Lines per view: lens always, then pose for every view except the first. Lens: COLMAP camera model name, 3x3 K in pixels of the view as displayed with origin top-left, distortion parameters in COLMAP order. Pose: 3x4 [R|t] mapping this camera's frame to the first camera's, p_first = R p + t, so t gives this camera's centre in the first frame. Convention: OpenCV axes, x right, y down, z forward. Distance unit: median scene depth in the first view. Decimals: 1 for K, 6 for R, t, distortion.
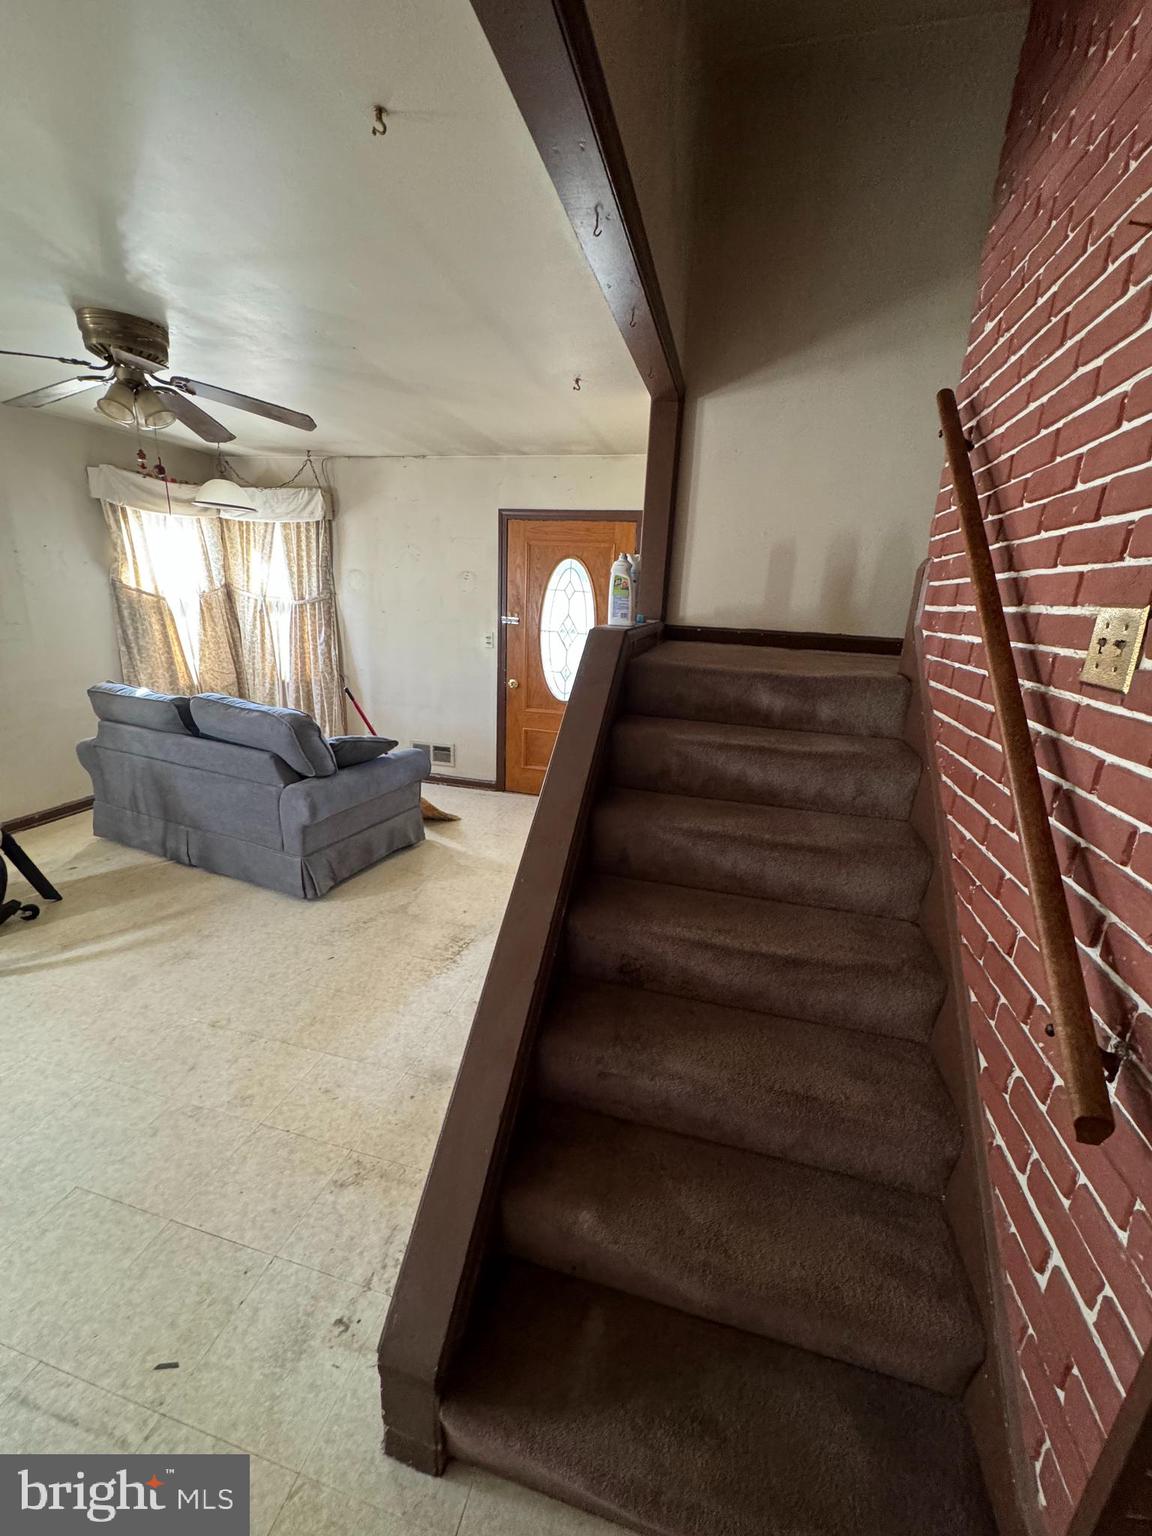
lens RADIAL K [[612.3, 0, 577.4], [0, 612.3, 768.5], [0, 0, 1]] dist [-0.003001, 0.000600]
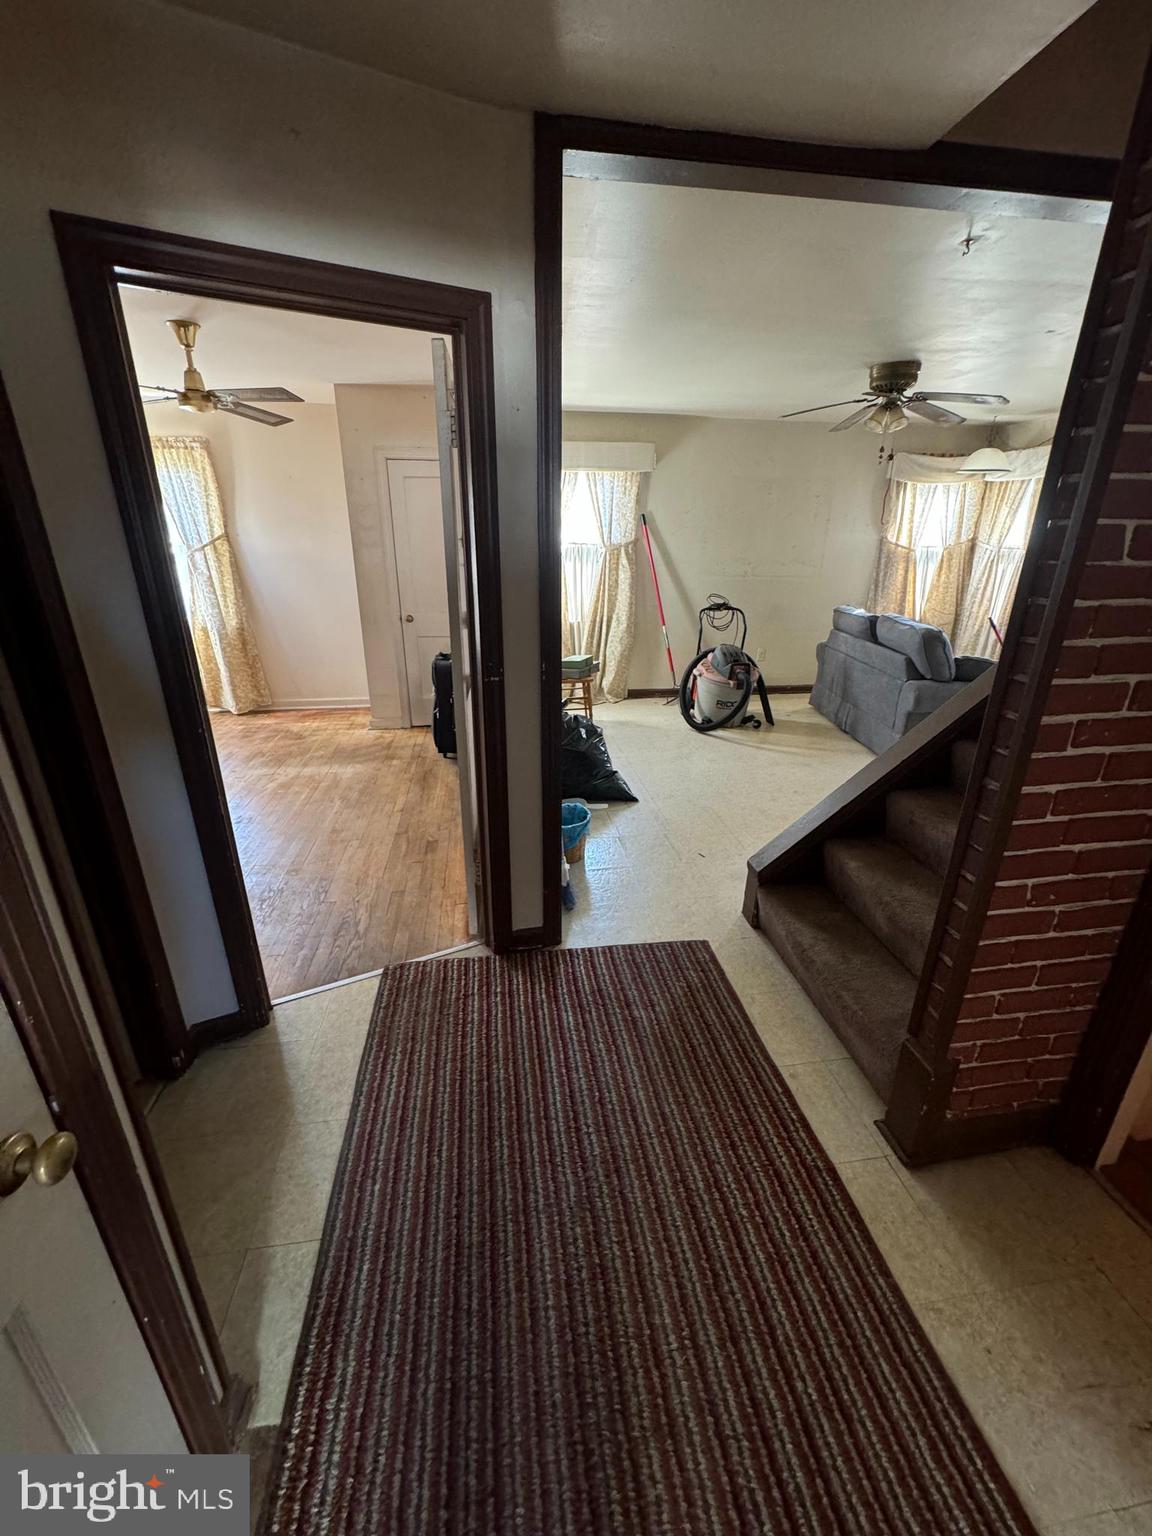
lens RADIAL K [[612.3, 0, 577.4], [0, 612.3, 768.5], [0, 0, 1]] dist [-0.003001, 0.000600]
pose [[0.387917, 0.285403, -0.876393, 0.354589], [-0.244737, 0.948613, 0.200594, 0.086397], [0.888608, 0.136673, 0.437832, -0.166772]]
